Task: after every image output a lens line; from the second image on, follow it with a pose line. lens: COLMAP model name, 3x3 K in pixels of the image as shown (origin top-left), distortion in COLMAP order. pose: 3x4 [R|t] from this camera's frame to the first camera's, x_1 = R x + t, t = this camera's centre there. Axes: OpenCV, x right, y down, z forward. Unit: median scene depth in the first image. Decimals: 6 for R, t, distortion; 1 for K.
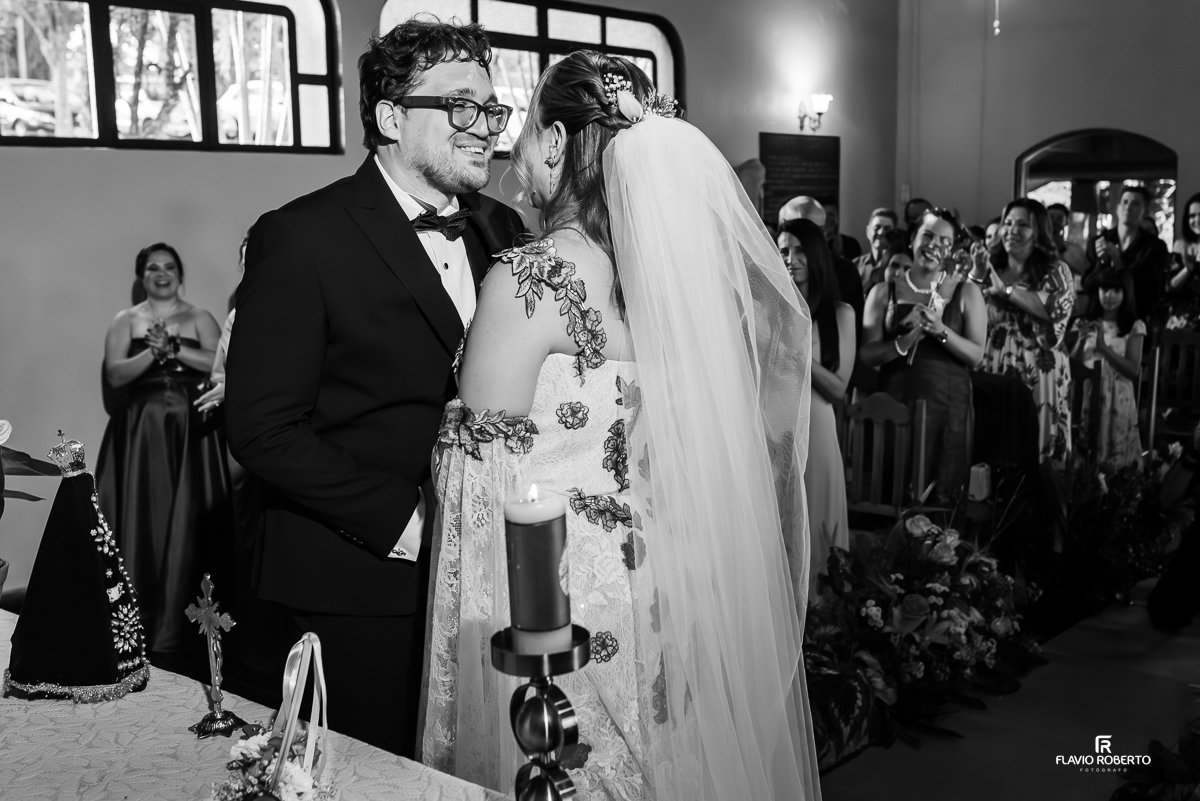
lens RADIAL K [[1253.4, 0, 571.8], [0, 1253.4, 409.2], [0, 0, 1]] dist [0.020385, 0.000000]
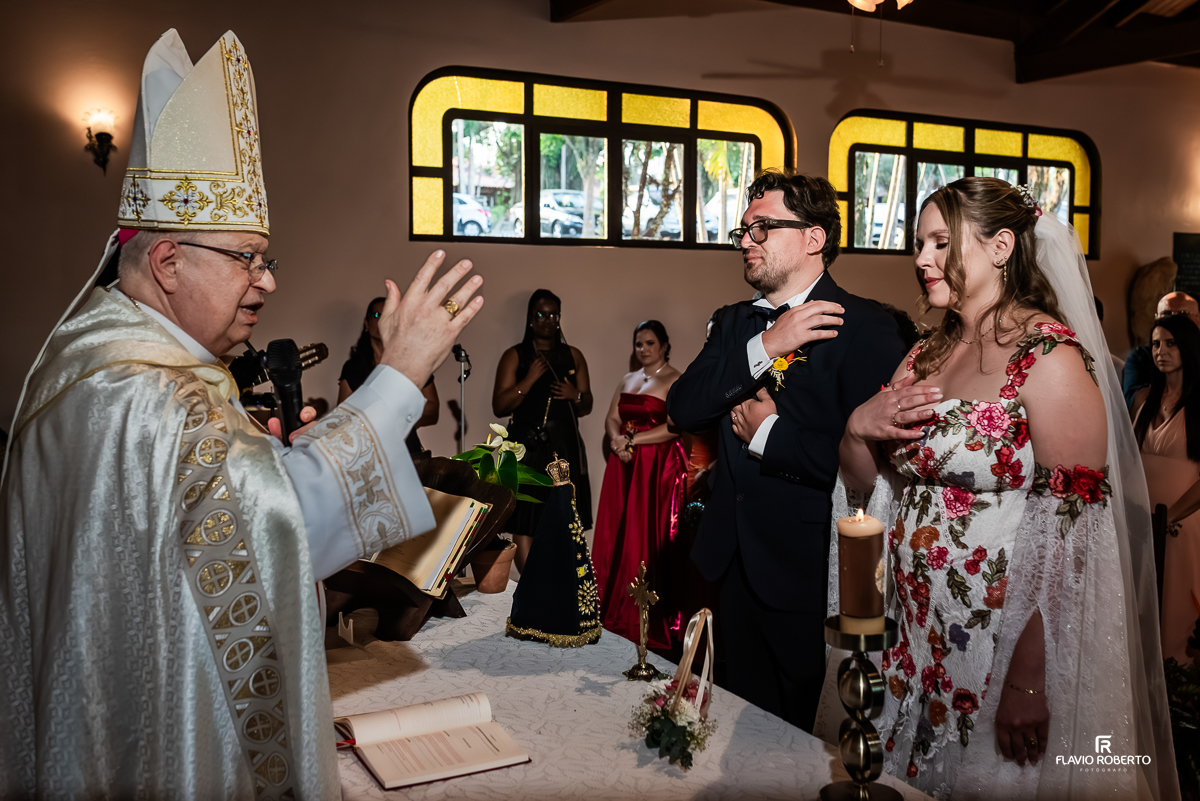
lens RADIAL K [[1253.4, 0, 600.6], [0, 1253.4, 397.8], [0, 0, 1]] dist [0.020385, 0.000000]
pose [[0.927726, 0.049227, -0.370001, 0.162684], [-0.073408, 0.995969, -0.051552, 0.024438], [0.365972, 0.074987, 0.927600, -0.301239]]
